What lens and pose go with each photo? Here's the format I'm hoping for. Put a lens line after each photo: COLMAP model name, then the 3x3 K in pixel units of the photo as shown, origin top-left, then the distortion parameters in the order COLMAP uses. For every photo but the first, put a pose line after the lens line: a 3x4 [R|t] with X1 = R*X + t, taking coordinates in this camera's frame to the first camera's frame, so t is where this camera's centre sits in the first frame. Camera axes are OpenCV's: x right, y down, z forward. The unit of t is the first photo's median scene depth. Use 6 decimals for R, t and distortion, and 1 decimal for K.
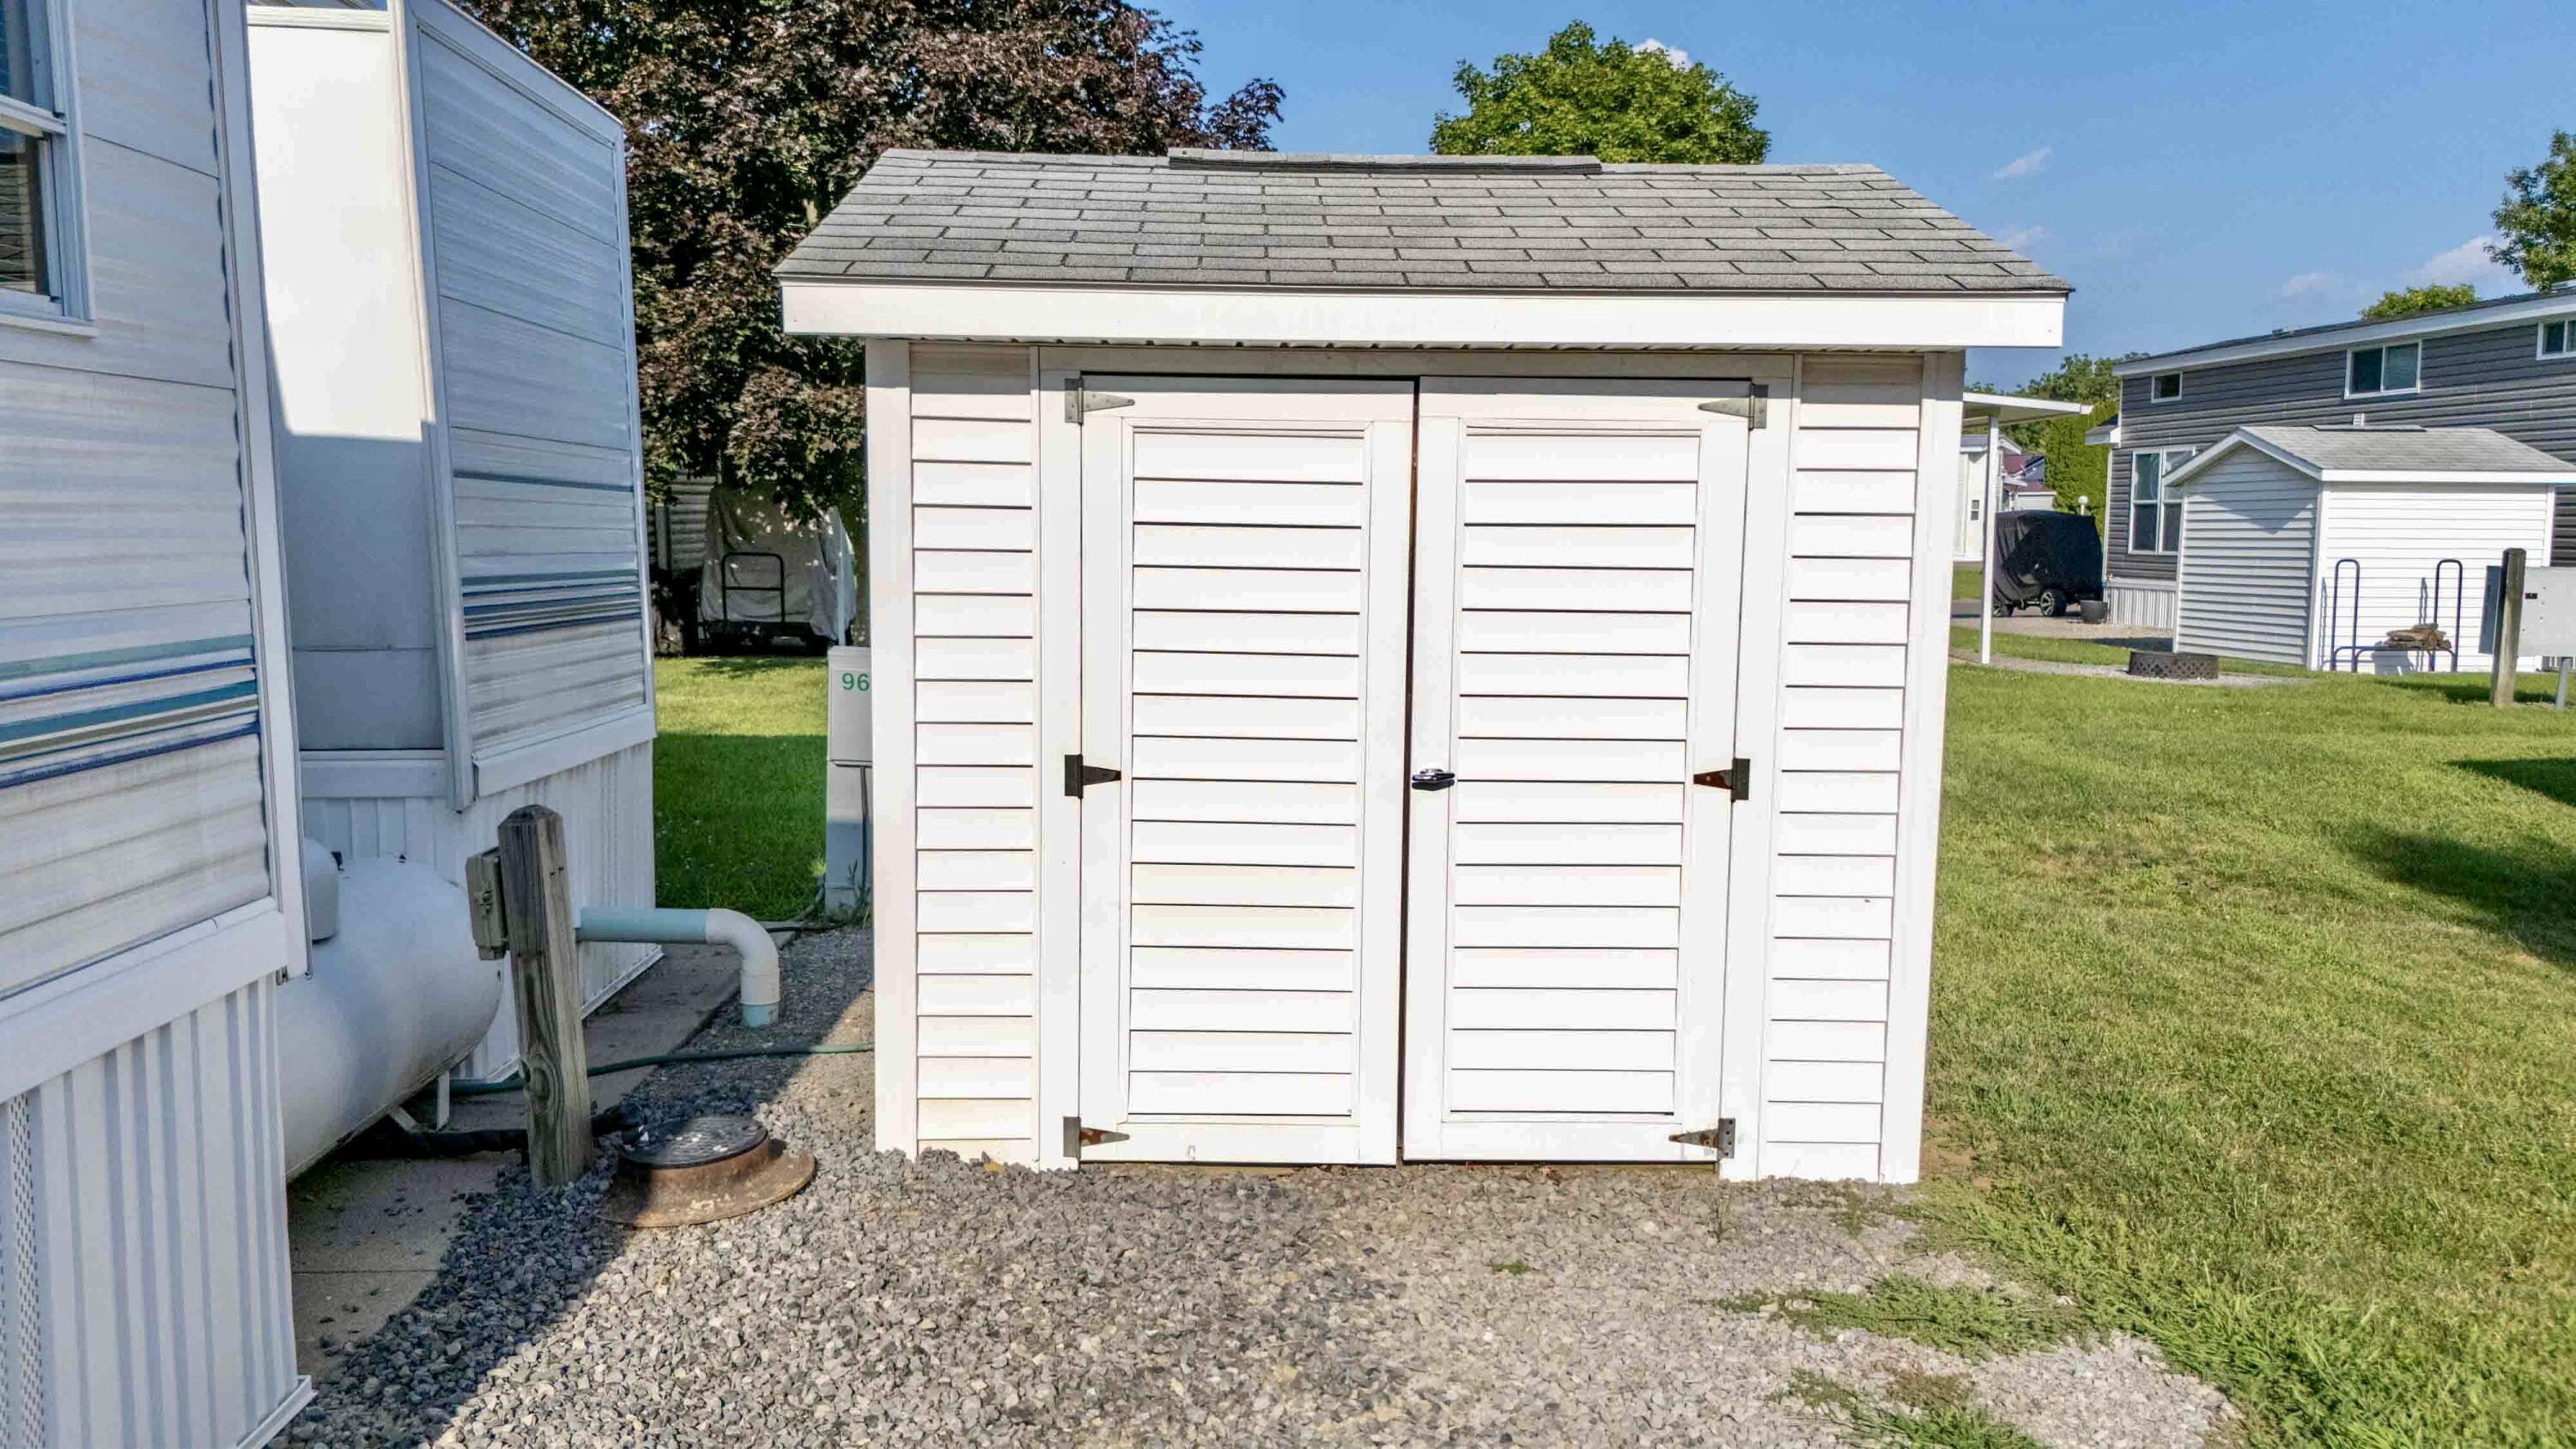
lens RADIAL K [[1888.6, 0, 1288.0], [0, 1888.6, 724.5], [0, 0, 1]] dist [-0.006332, -0.002893]
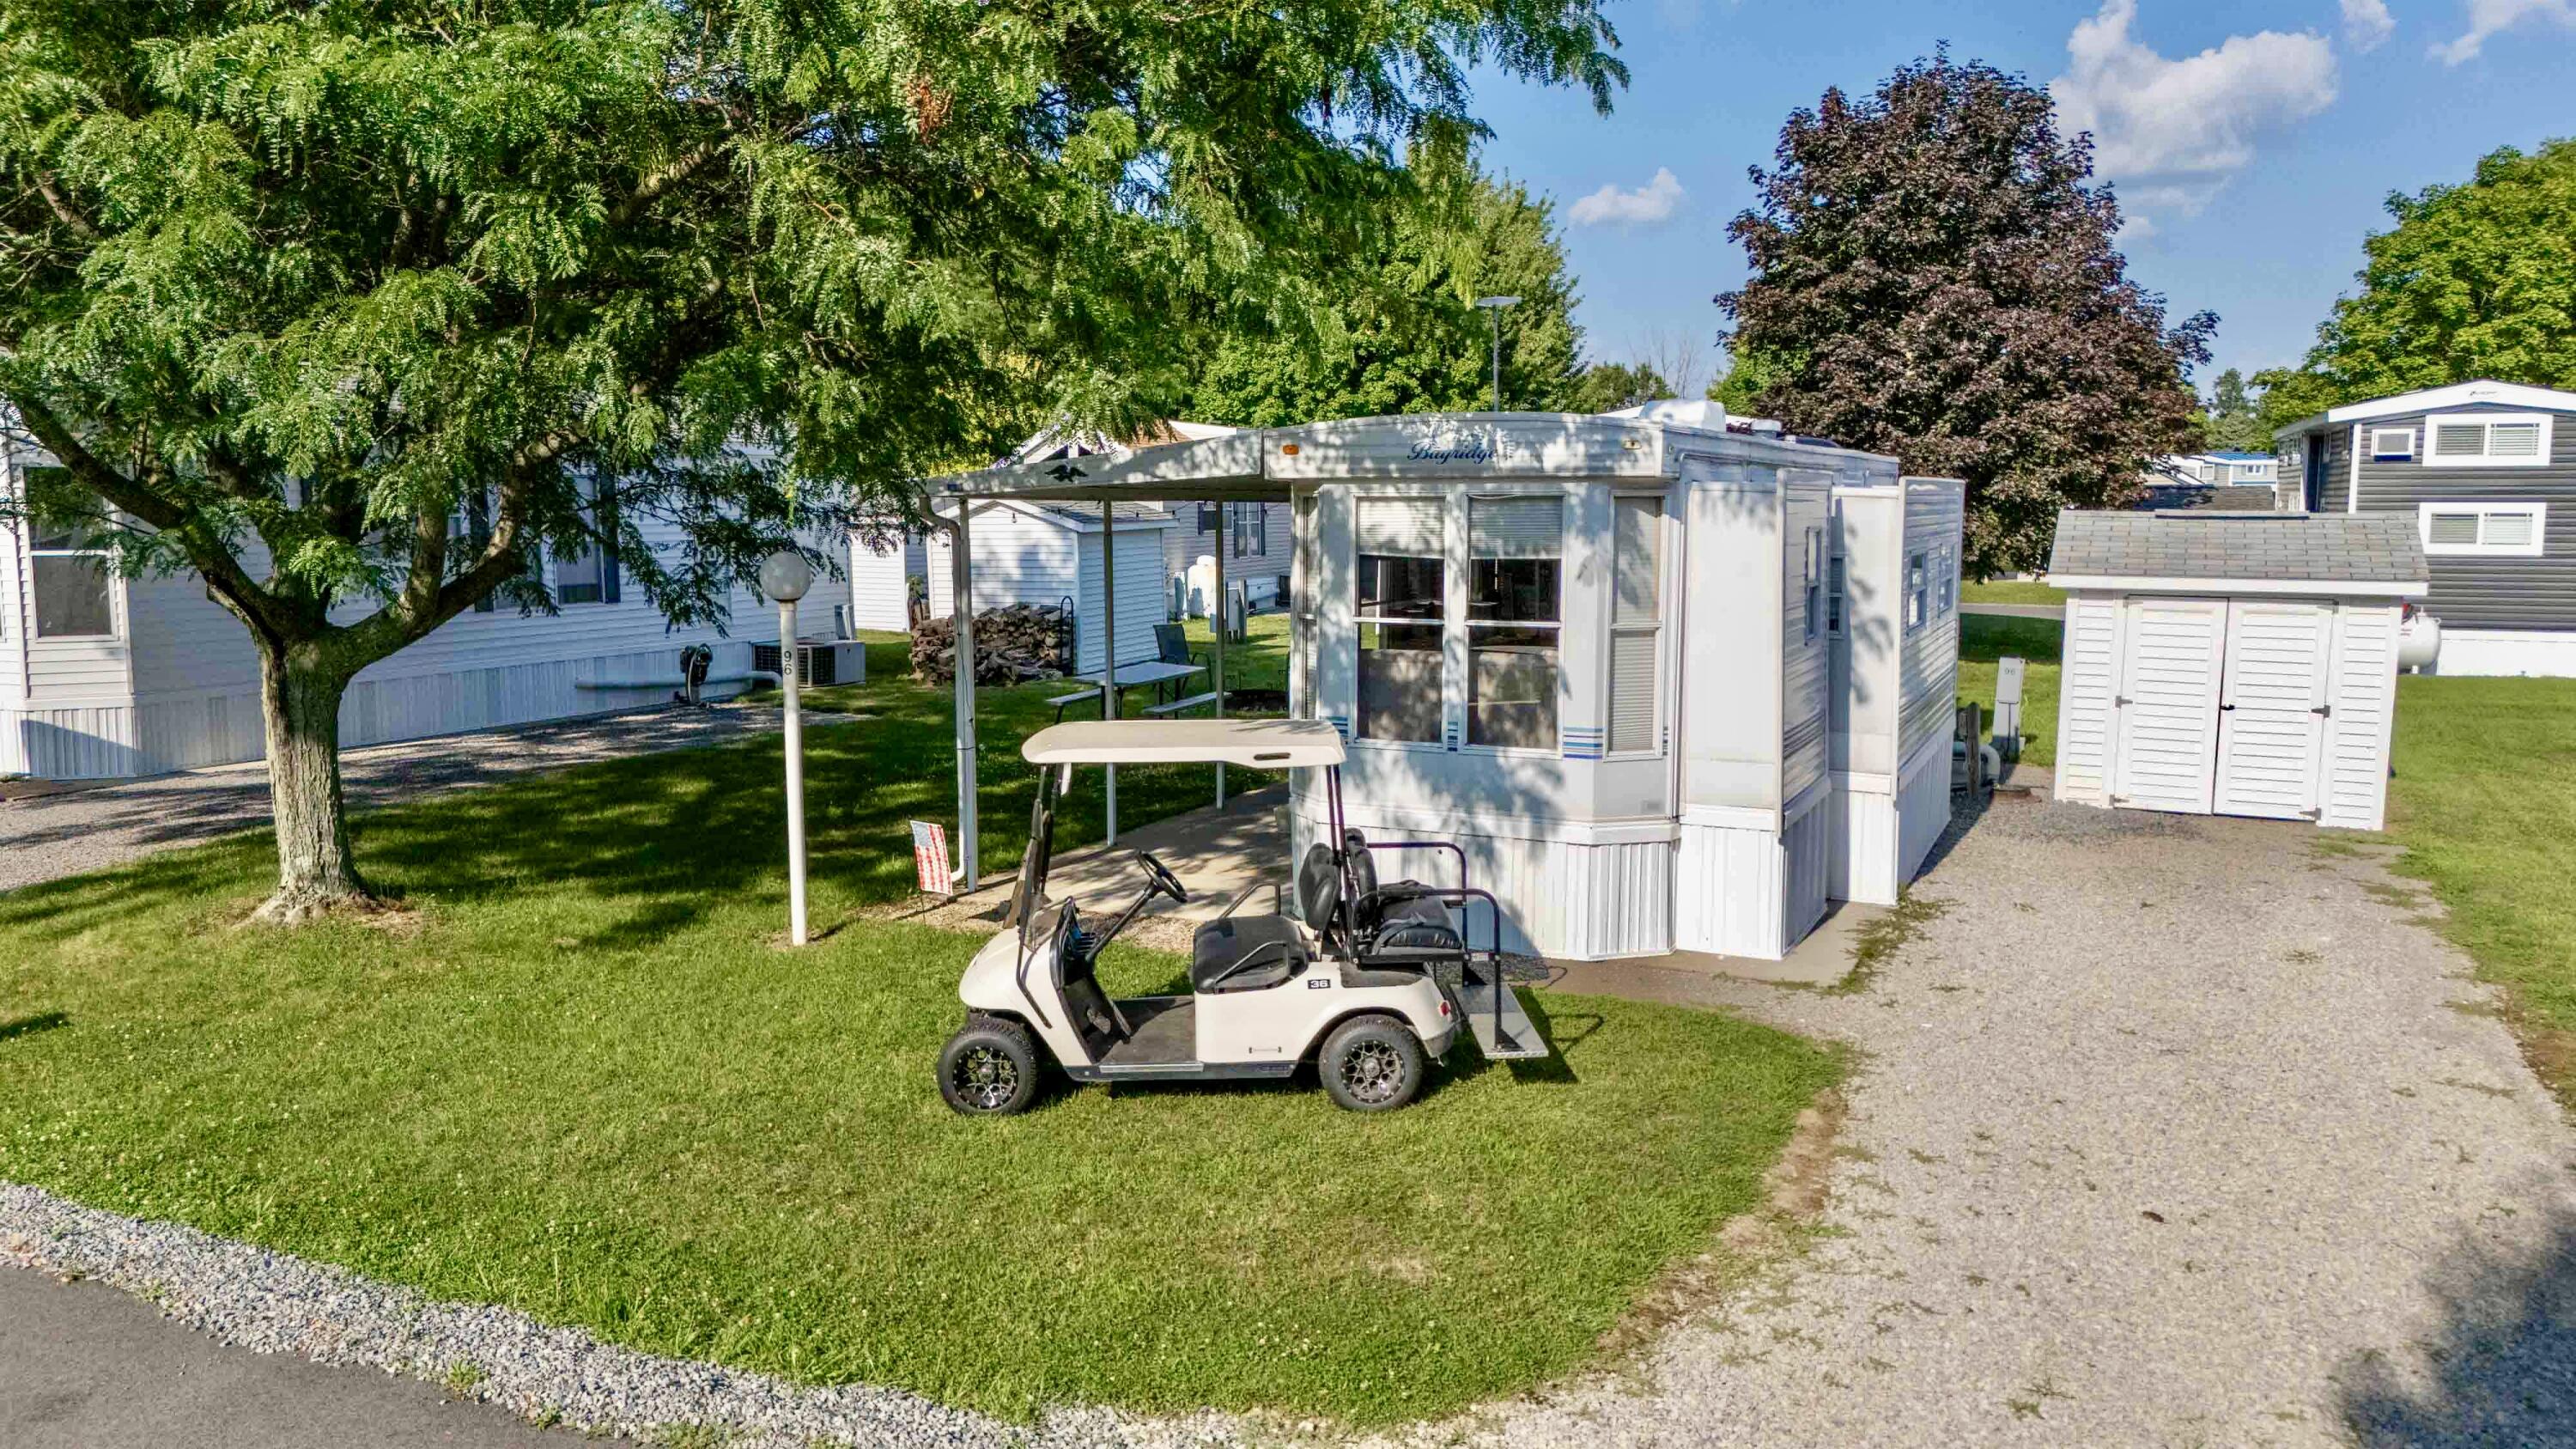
lens RADIAL K [[1715.0, 0, 1288.0], [0, 1715.0, 724.5], [0, 0, 1]] dist [0.000676, -0.000842]
pose [[0.877638, 0.052595, -0.476430, 0.061190], [-0.042707, 0.998589, 0.031568, 0.034566], [0.477418, -0.007358, 0.878645, -2.719468]]
